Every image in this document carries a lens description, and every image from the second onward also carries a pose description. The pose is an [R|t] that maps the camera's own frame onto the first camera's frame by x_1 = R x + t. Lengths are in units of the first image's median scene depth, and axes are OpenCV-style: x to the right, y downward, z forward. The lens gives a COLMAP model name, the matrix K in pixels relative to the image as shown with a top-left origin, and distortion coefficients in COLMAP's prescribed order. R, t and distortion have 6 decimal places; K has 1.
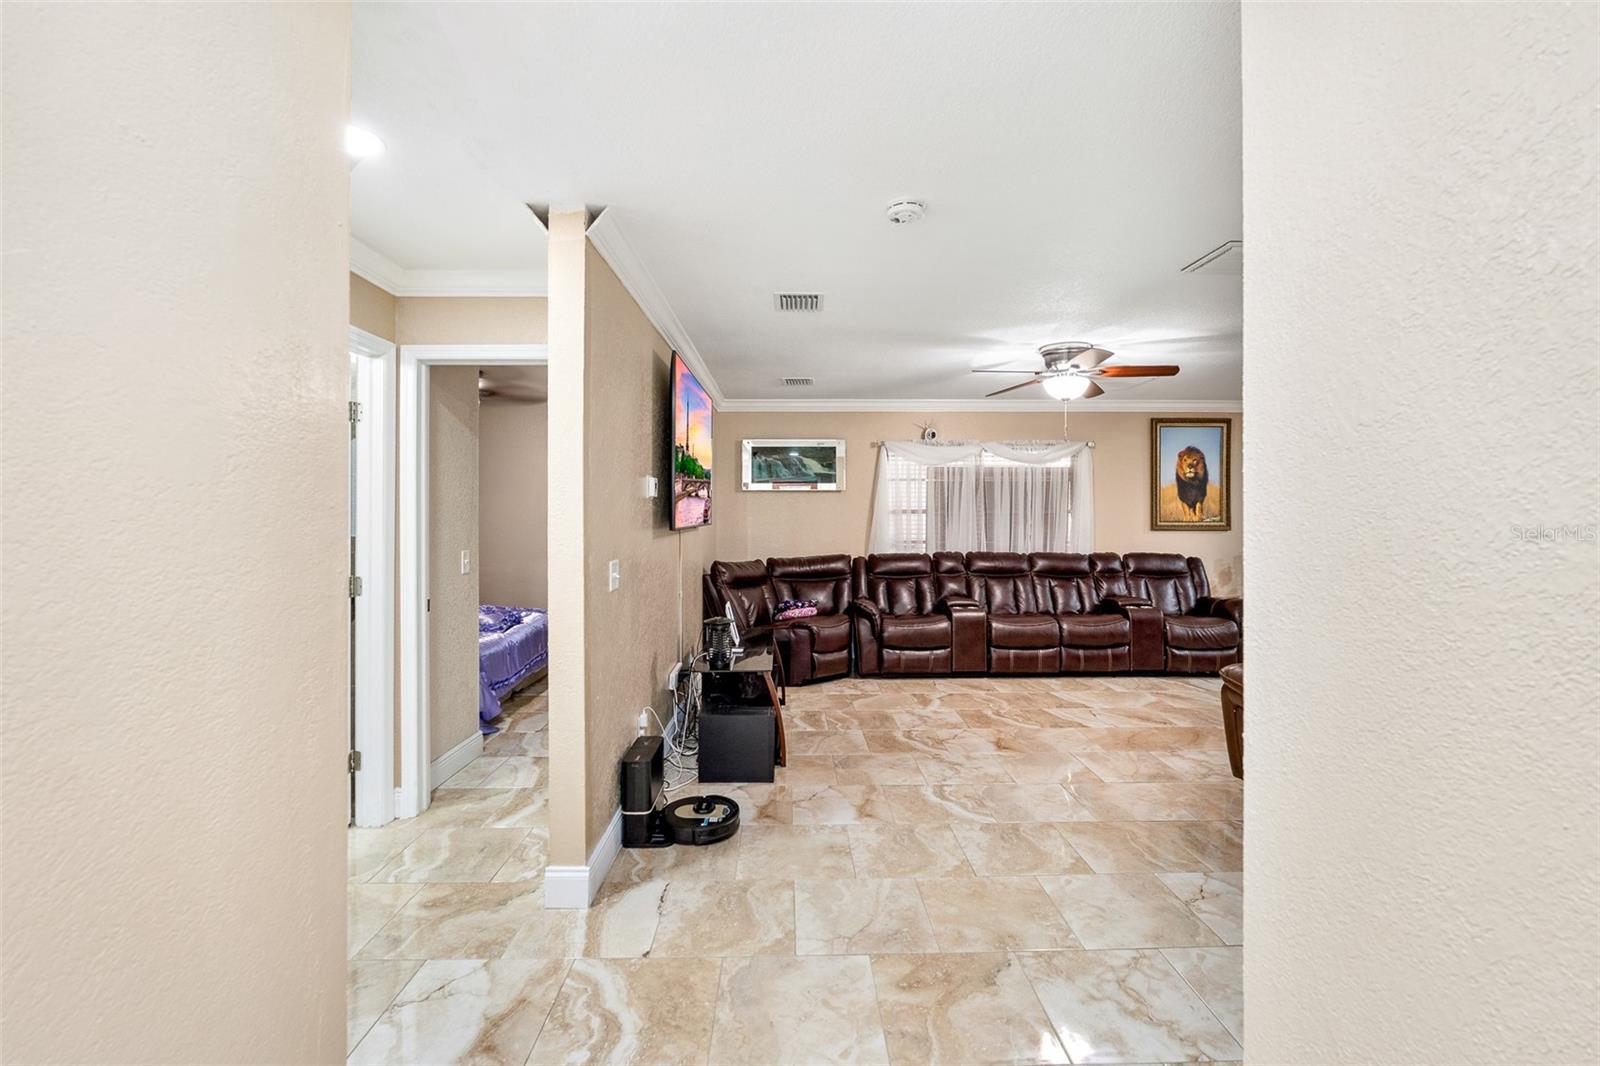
lens RADIAL K [[703.1, 0, 802.2], [0, 703.1, 520.4], [0, 0, 1]] dist [0.000379, 0.000027]
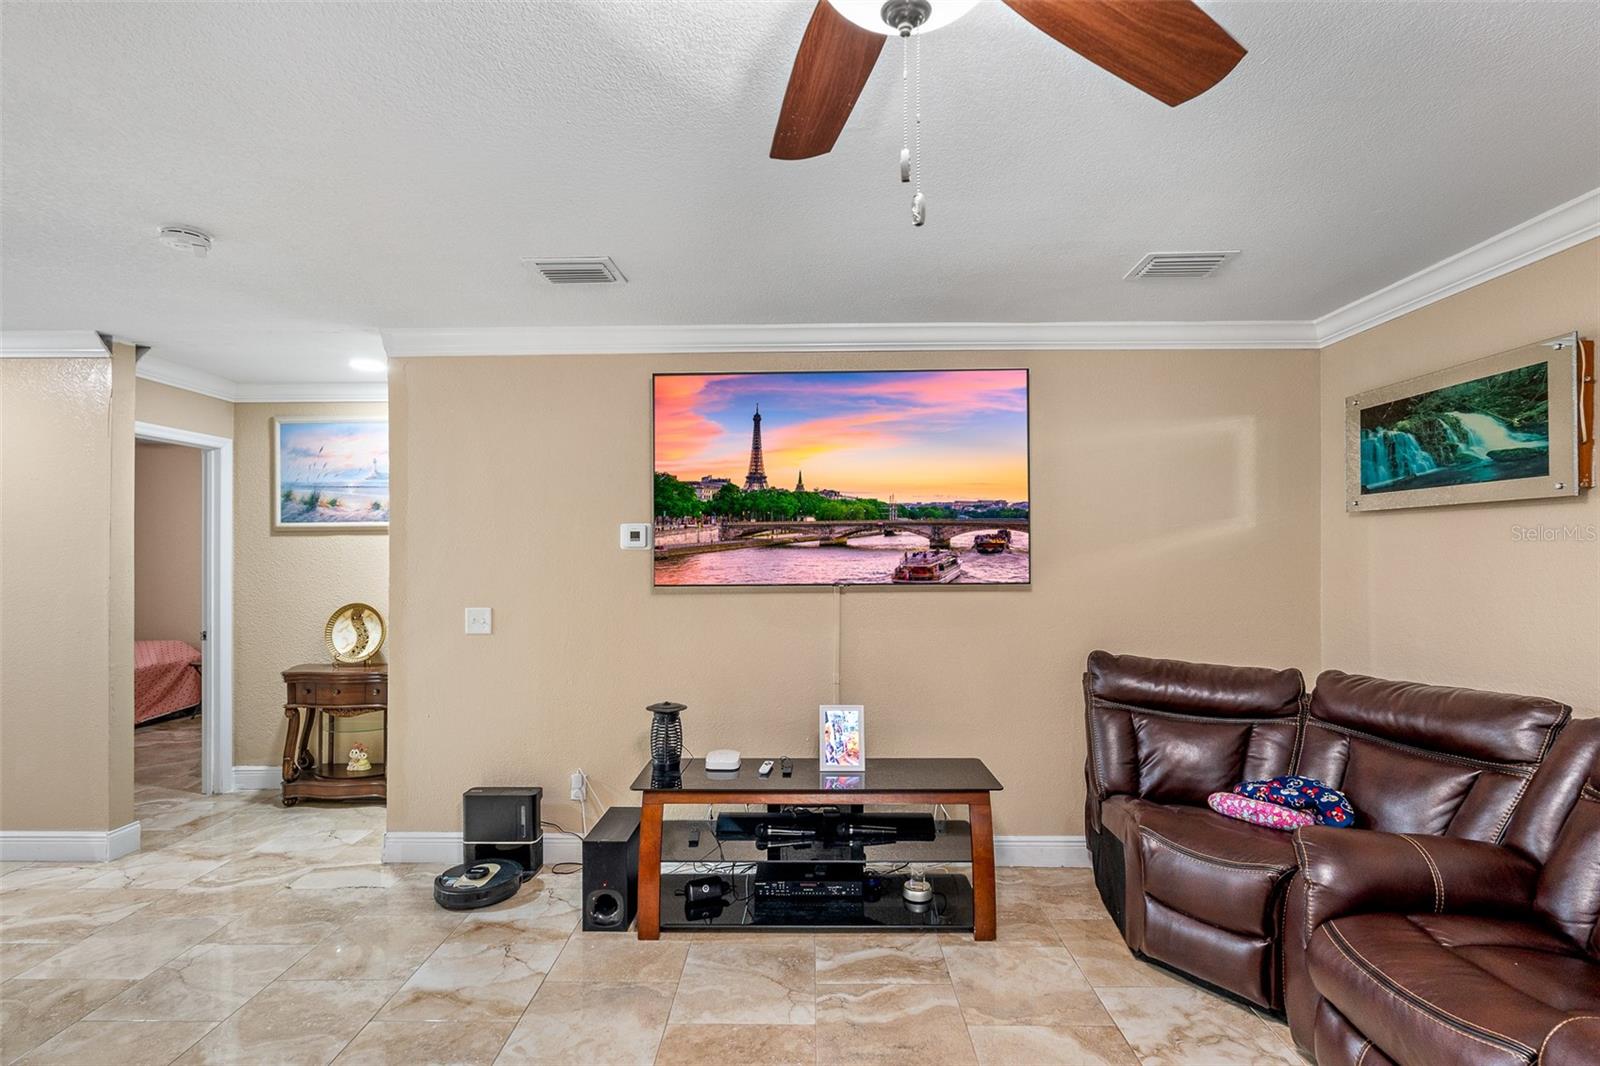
lens RADIAL K [[772.7, 0, 797.6], [0, 772.7, 536.2], [0, 0, 1]] dist [-0.007614, 0.002455]
pose [[-0.033189, -0.001732, -0.999448, 0.711420], [-0.007574, 0.999970, -0.001482, -0.040041], [0.999420, 0.007521, -0.033201, 1.167682]]
